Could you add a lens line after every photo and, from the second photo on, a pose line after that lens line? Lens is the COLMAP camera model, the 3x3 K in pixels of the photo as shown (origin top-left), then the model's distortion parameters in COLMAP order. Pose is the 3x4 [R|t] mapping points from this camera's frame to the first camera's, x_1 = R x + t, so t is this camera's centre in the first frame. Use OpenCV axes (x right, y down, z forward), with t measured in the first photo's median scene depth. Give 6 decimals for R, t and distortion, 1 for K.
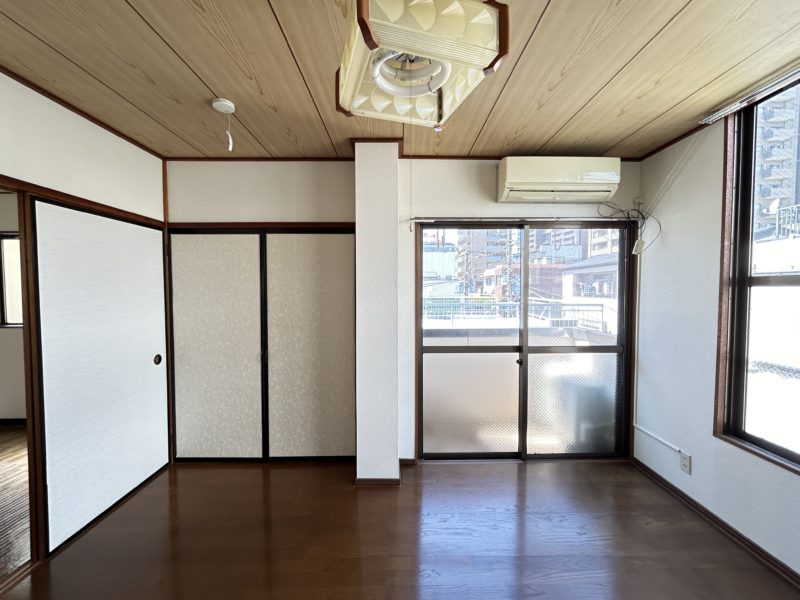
lens RADIAL K [[321.9, 0, 397.3], [0, 321.9, 300.1], [0, 0, 1]] dist [-0.000643, -0.000217]
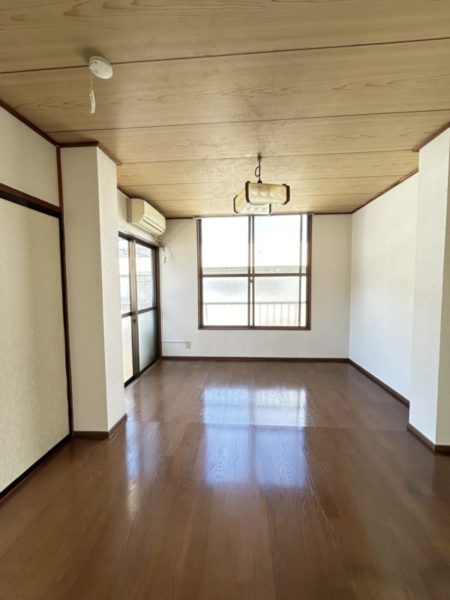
lens RADIAL K [[241.4, 0, 228.7], [0, 241.4, 301.6], [0, 0, 1]] dist [-0.000643, -0.000217]
pose [[0.086714, -0.075431, 0.993373, -0.858557], [0.043707, 0.996457, 0.071850, 0.022011], [-0.995274, 0.037187, 0.089703, 0.406630]]
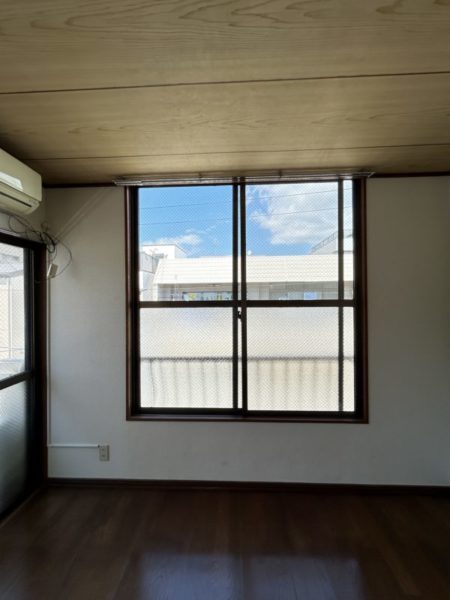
lens RADIAL K [[241.4, 0, 226.7], [0, 241.4, 296.7], [0, 0, 1]] dist [-0.000643, -0.000217]
pose [[0.040464, 0.000469, 0.999181, 0.001722], [0.042028, 0.999114, -0.002171, -0.054684], [-0.998297, 0.042082, 0.040408, 0.403614]]
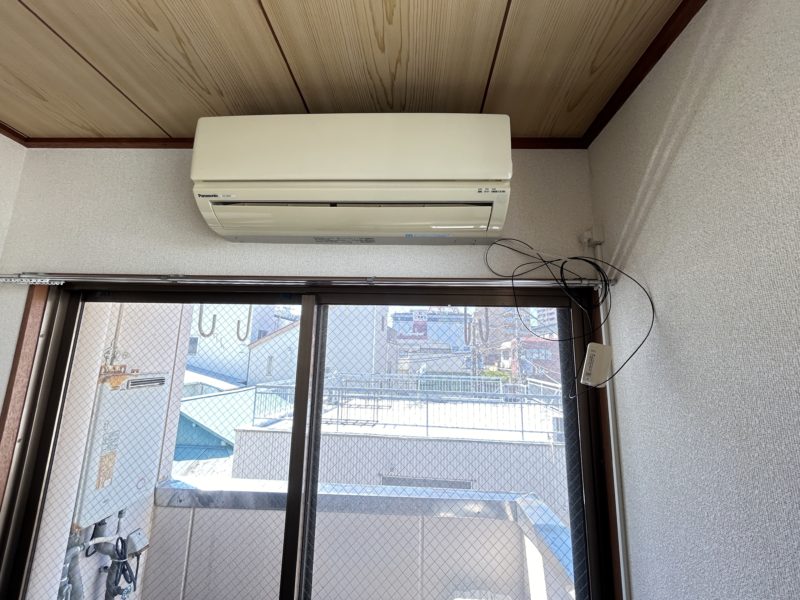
lens RADIAL K [[321.9, 0, 401.8], [0, 321.9, 297.6], [0, 0, 1]] dist [-0.000643, -0.000217]
pose [[0.998411, 0.016918, -0.053744, 0.549438], [-0.028253, 0.975597, -0.217743, -0.149918], [0.048749, 0.218915, 0.974525, 0.634156]]
